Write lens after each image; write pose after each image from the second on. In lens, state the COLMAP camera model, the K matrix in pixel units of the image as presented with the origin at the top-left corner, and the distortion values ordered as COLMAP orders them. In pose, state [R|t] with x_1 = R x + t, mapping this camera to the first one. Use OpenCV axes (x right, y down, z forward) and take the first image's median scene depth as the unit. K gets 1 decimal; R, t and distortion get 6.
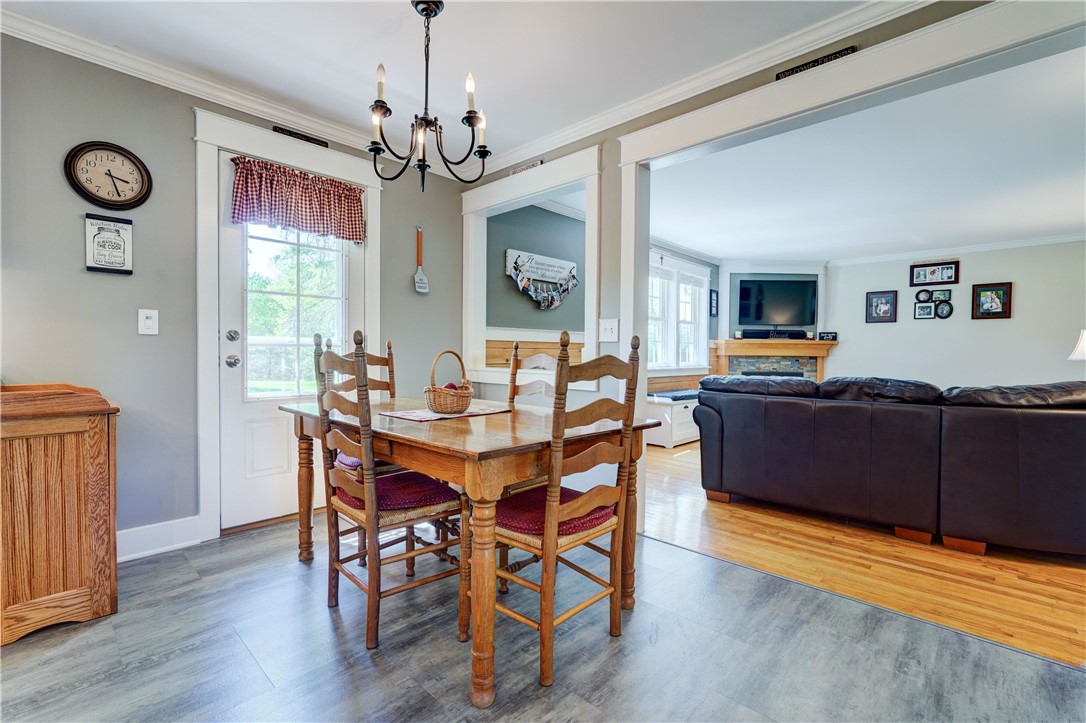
lens RADIAL K [[488.4, 0, 543.0], [0, 488.4, 361.5], [0, 0, 1]] dist [-0.001966, -0.000327]
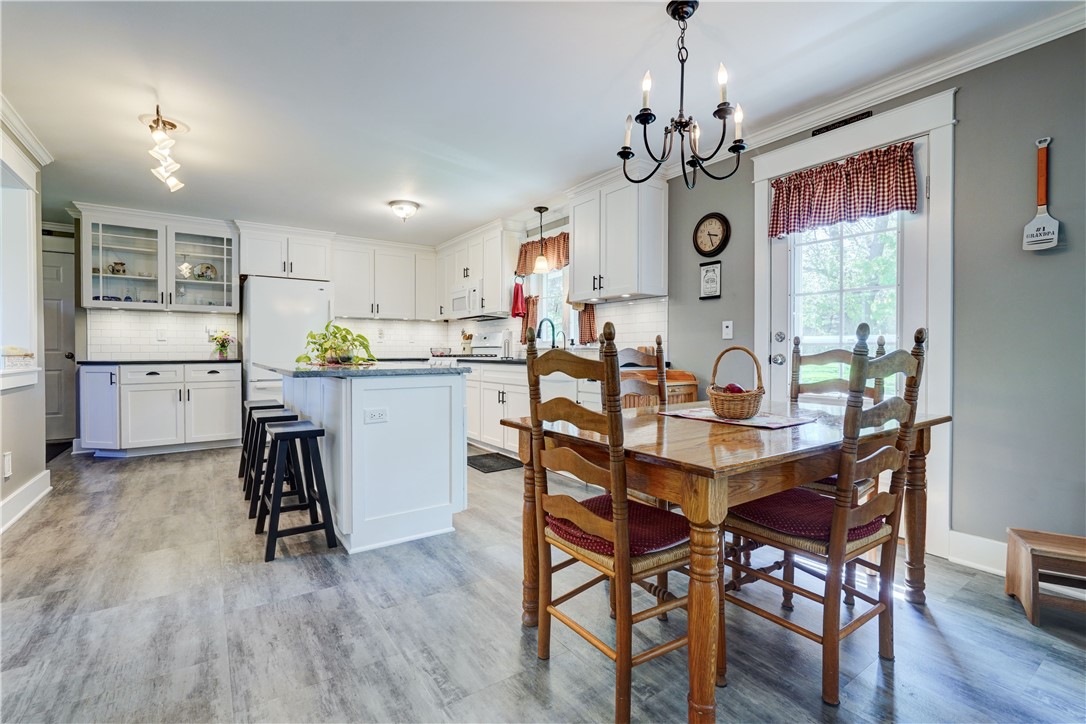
lens RADIAL K [[488.4, 0, 543.0], [0, 488.4, 362.0], [0, 0, 1]] dist [-0.001966, -0.000327]
pose [[-0.193673, 0.014970, -0.980952, 0.541333], [-0.017740, 0.999667, 0.018758, -0.004146], [0.980906, 0.021035, -0.193343, 0.607000]]
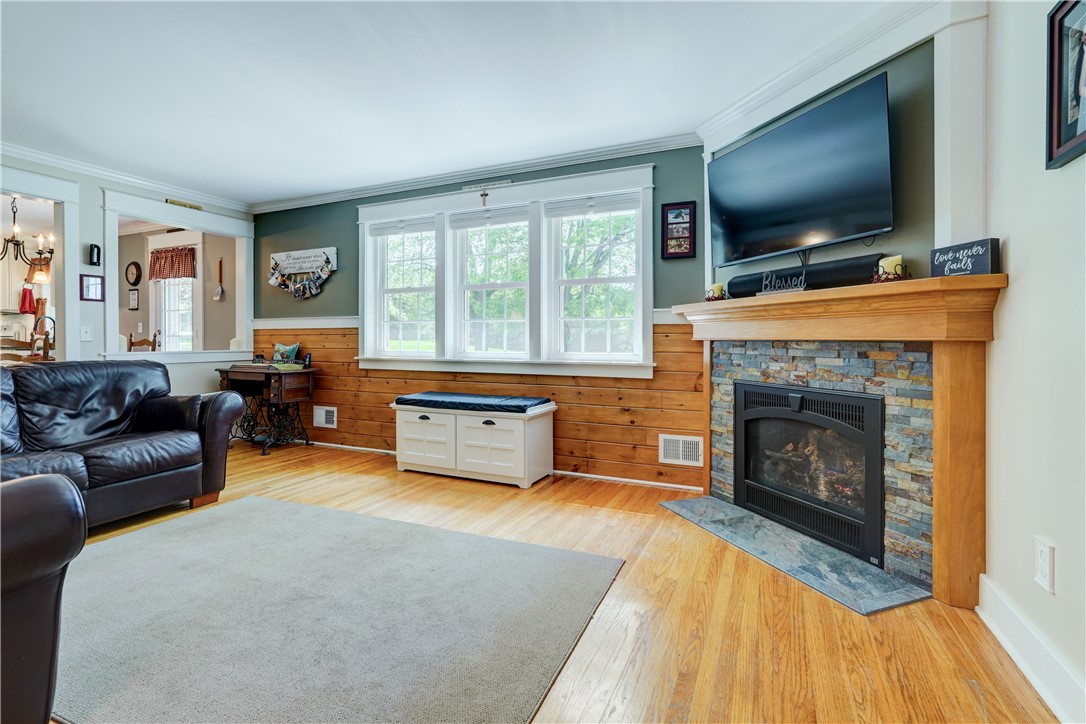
lens RADIAL K [[490.6, 0, 545.6], [0, 490.6, 339.1], [0, 0, 1]] dist [0.000591, 0.000231]
pose [[0.328663, -0.011775, -0.944374, 1.803949], [-0.014230, 0.999747, -0.017418, -0.009102], [0.944340, 0.019163, 0.328413, 1.719956]]
